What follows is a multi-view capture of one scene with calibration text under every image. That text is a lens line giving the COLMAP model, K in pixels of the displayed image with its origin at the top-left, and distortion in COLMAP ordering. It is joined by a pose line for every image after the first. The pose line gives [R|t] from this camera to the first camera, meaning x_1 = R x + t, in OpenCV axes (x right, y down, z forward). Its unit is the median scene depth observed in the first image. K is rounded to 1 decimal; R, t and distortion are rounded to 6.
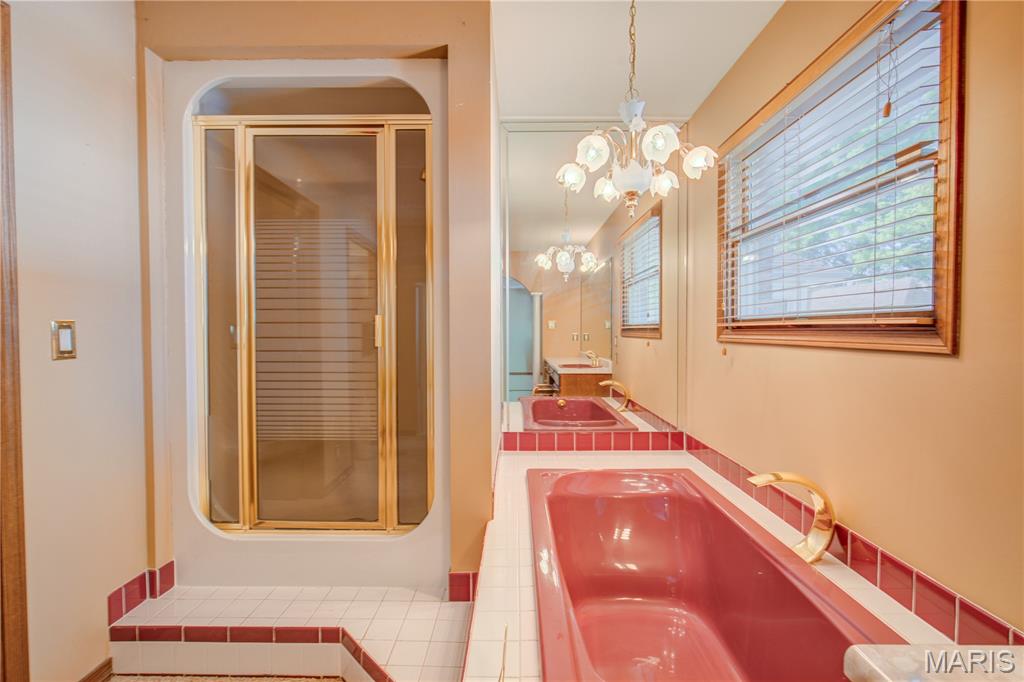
lens RADIAL K [[472.6, 0, 513.9], [0, 472.6, 341.3], [0, 0, 1]] dist [-0.001586, 0.000293]
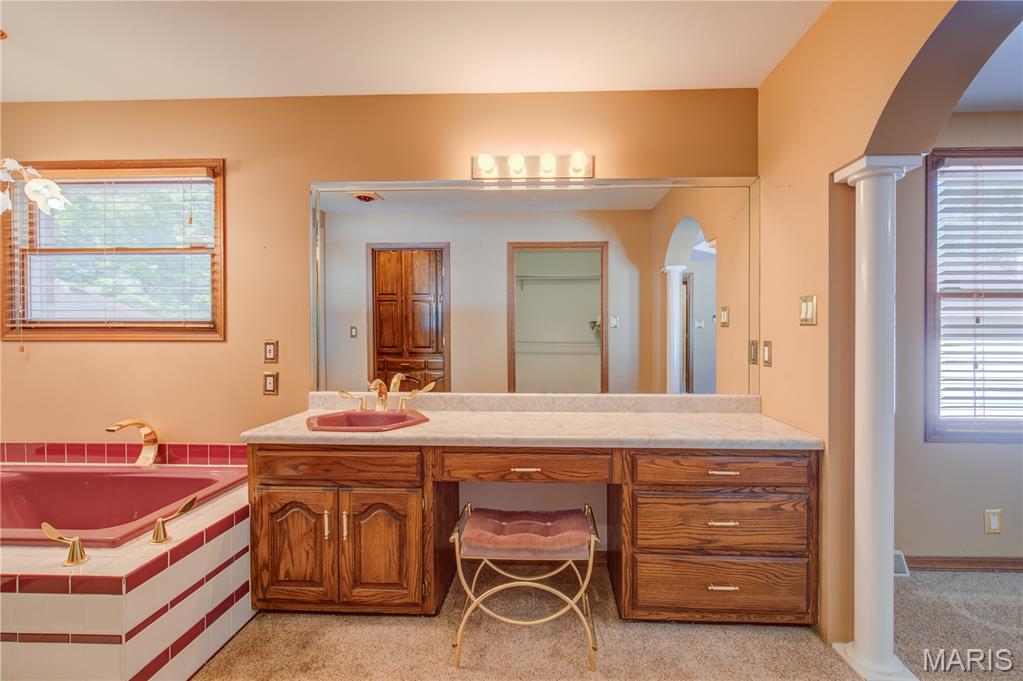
lens RADIAL K [[472.2, 0, 516.3], [0, 472.2, 335.9], [0, 0, 1]] dist [-0.001586, 0.000293]
pose [[0.060405, -0.017312, 0.998024, -0.606785], [0.024357, 0.999577, 0.015865, 0.001204], [-0.997877, 0.023350, 0.060801, -0.264508]]
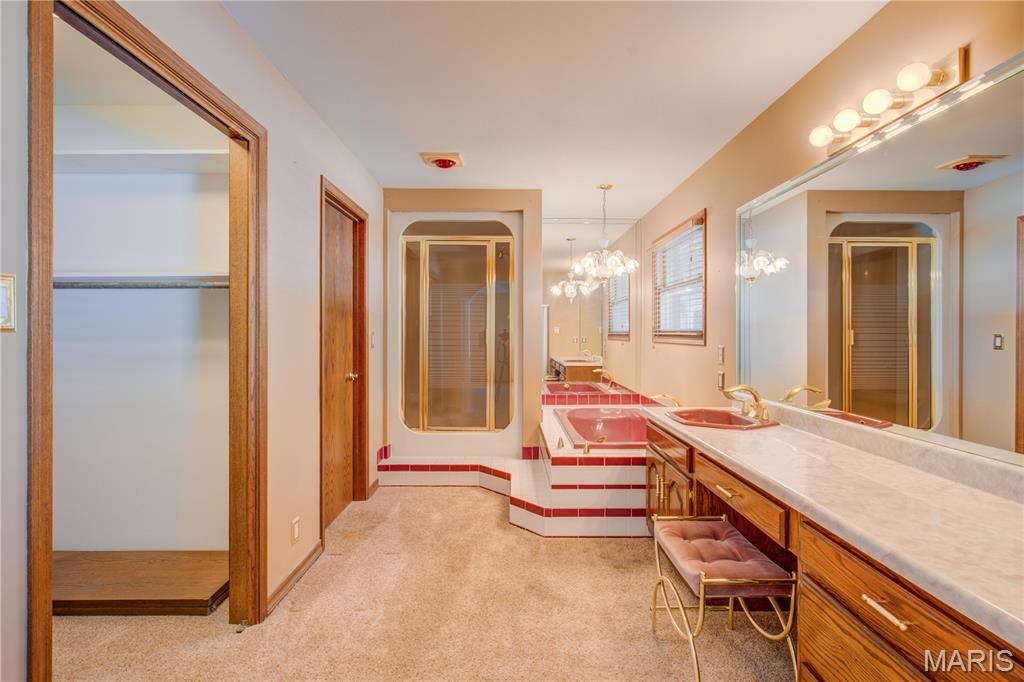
lens RADIAL K [[472.6, 0, 513.6], [0, 472.6, 339.7], [0, 0, 1]] dist [-0.001586, 0.000293]
pose [[0.999983, 0.002279, 0.005414, -0.151980], [-0.002225, 0.999948, -0.009946, 0.011914], [-0.005437, 0.009934, 0.999936, -0.958775]]
